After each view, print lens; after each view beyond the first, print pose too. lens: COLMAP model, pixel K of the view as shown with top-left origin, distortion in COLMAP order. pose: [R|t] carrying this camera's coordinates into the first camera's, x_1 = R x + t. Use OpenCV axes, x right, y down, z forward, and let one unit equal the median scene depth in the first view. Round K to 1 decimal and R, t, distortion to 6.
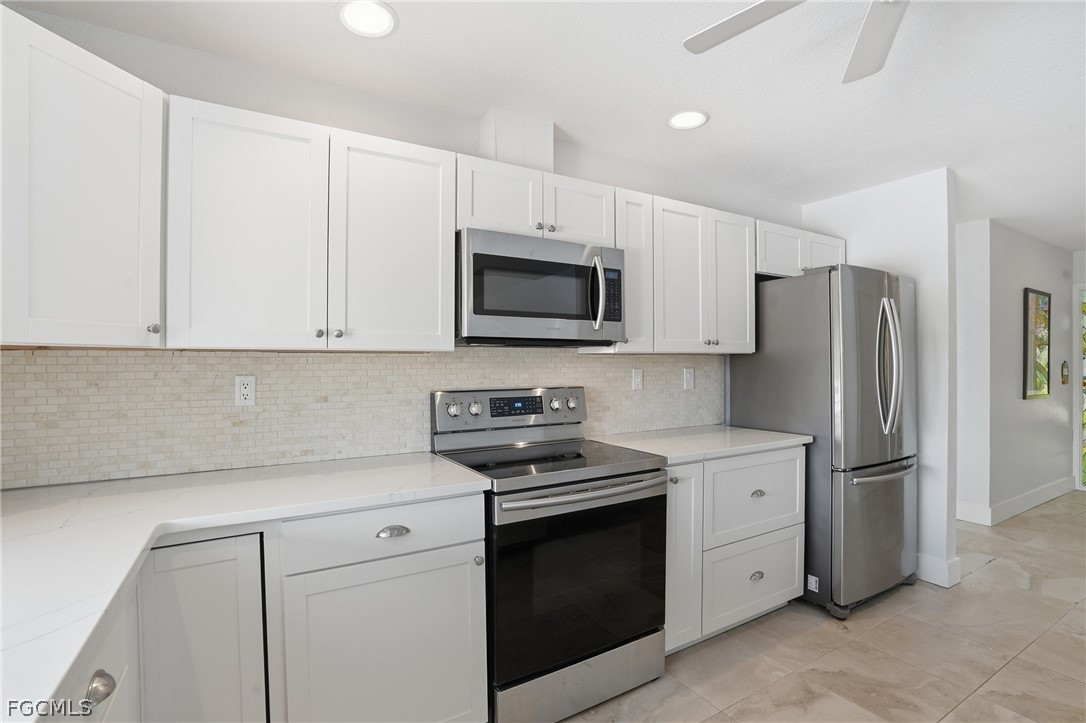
lens RADIAL K [[493.6, 0, 532.9], [0, 493.6, 364.5], [0, 0, 1]] dist [-0.055516, 0.016599]
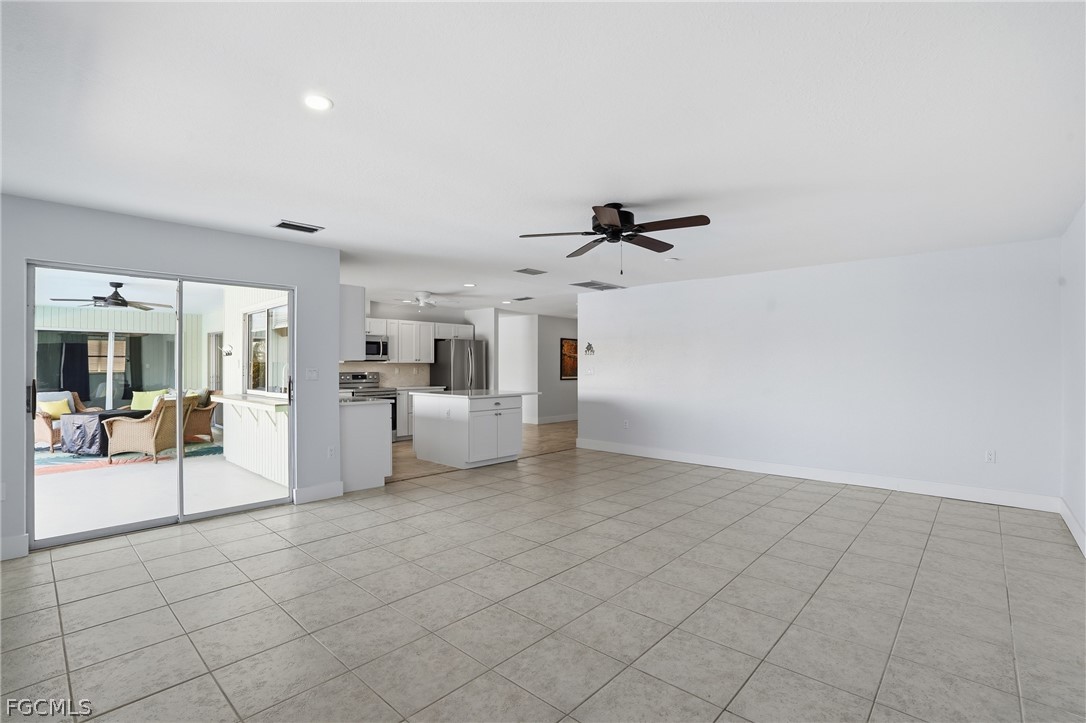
lens RADIAL K [[493.6, 0, 530.8], [0, 493.6, 364.5], [0, 0, 1]] dist [-0.055516, 0.016599]
pose [[0.955484, 0.005441, 0.294992, 0.121087], [-0.004275, 0.999980, -0.004595, -0.000051], [-0.295011, 0.003129, 0.955489, -3.163893]]
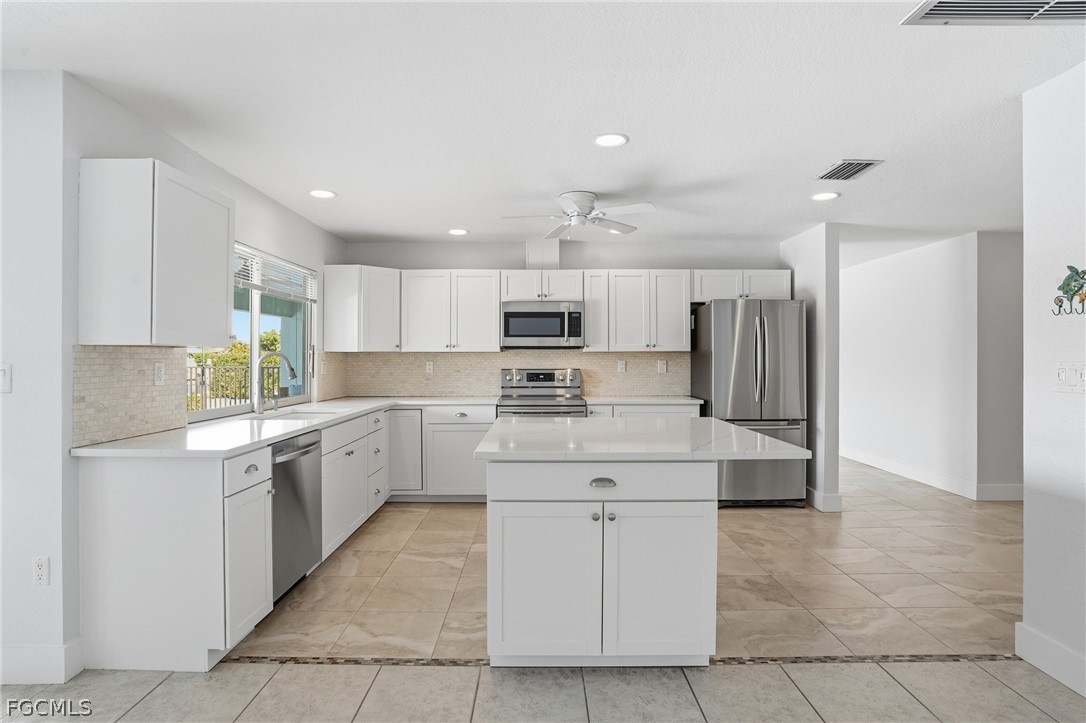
lens RADIAL K [[553.2, 0, 560.8], [0, 553.2, 353.9], [0, 0, 1]] dist [-0.037613, 0.000202]
pose [[0.881426, -0.000918, -0.472321, 1.242049], [-0.002390, 0.999977, -0.006404, -0.001230], [0.472315, 0.006773, 0.881404, -1.125556]]
